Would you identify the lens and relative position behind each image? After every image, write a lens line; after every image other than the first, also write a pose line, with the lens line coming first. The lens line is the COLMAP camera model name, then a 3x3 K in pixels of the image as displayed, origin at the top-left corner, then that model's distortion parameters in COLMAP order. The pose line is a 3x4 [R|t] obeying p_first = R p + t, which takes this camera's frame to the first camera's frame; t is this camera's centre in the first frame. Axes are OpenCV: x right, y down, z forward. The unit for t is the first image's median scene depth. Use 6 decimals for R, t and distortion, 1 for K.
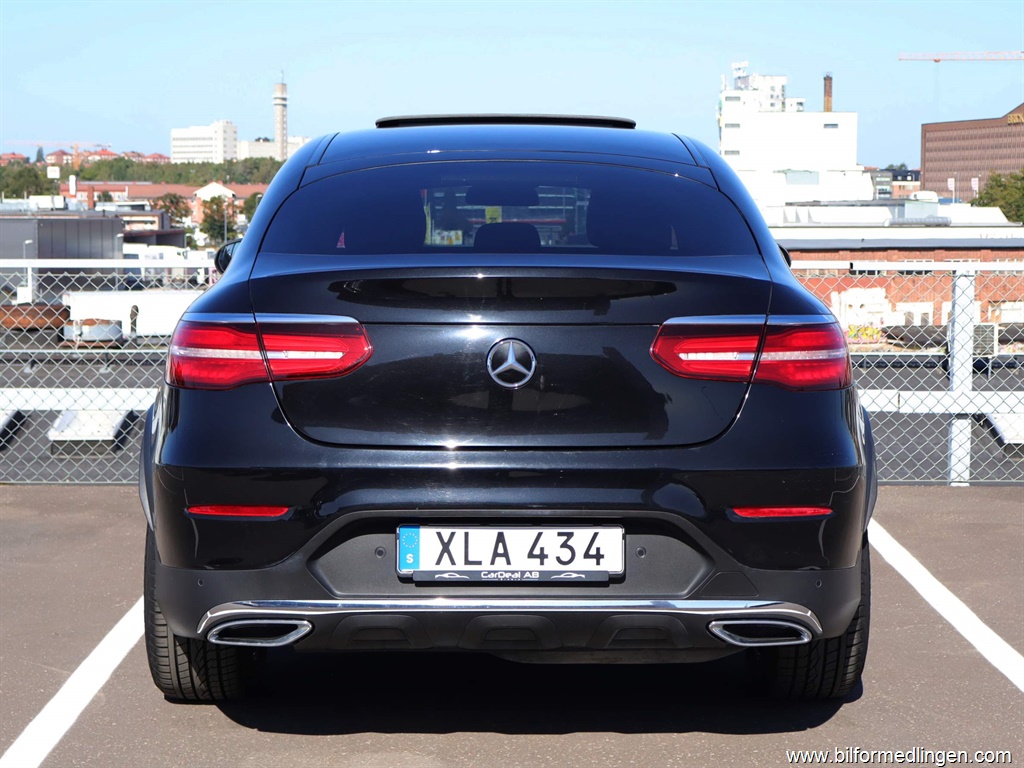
lens RADIAL K [[2007.4, 0, 512.0], [0, 2007.4, 384.0], [0, 0, 1]] dist [-0.008701, 0.020162]
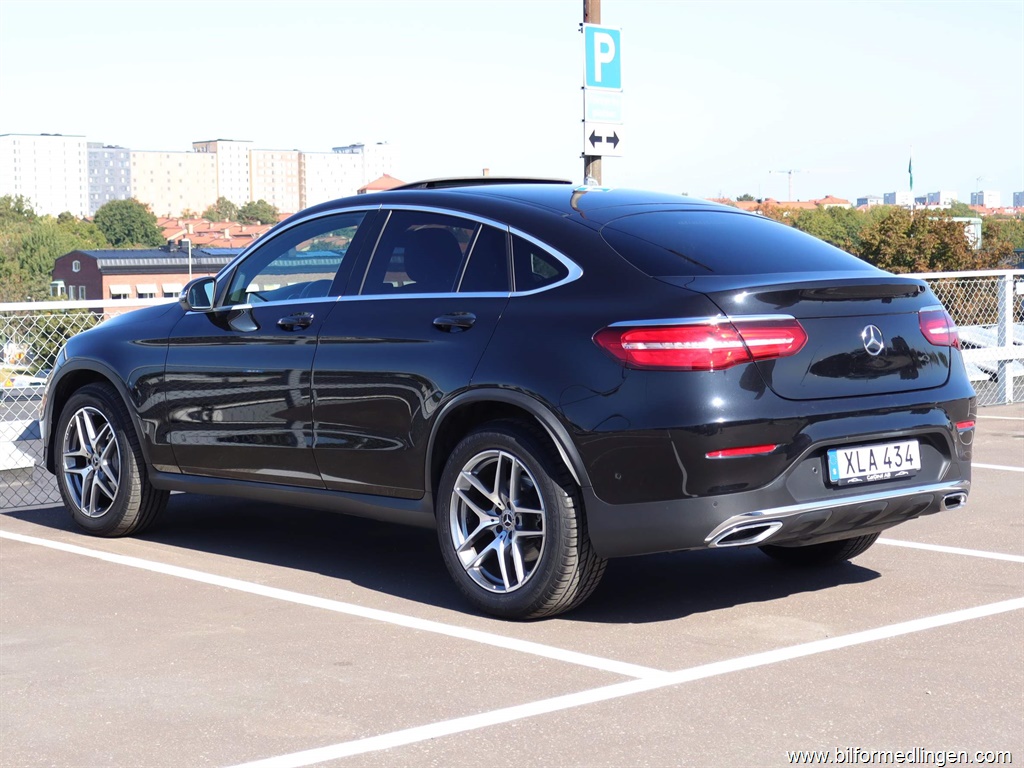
lens RADIAL K [[2007.4, 0, 512.0], [0, 2007.4, 384.0], [0, 0, 1]] dist [-0.008701, 0.020162]
pose [[0.761898, -0.060766, 0.644840, -1.209822], [0.076219, 0.997083, 0.003905, -0.003492], [-0.643197, 0.046174, 0.764307, -0.005610]]
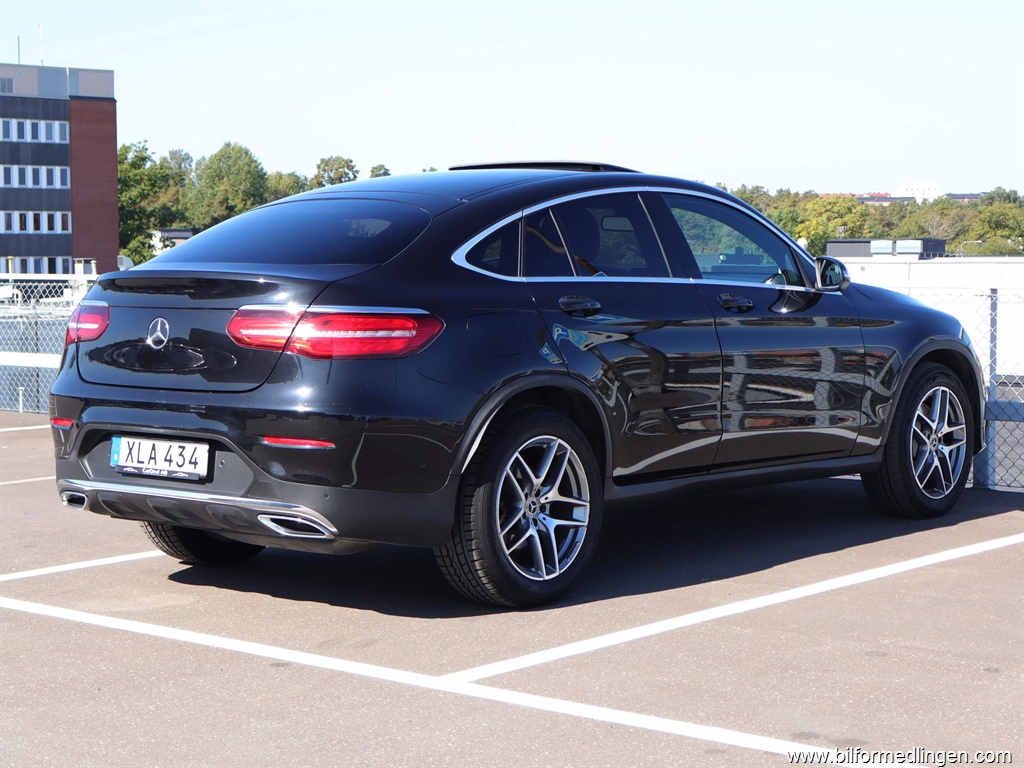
lens RADIAL K [[2007.4, 0, 512.0], [0, 2007.4, 384.0], [0, 0, 1]] dist [-0.008701, 0.020162]
pose [[0.745404, 0.035723, -0.665655, 1.215848], [-0.044879, 0.998987, 0.003356, 0.011104], [0.665100, 0.027372, 0.746252, 0.037618]]
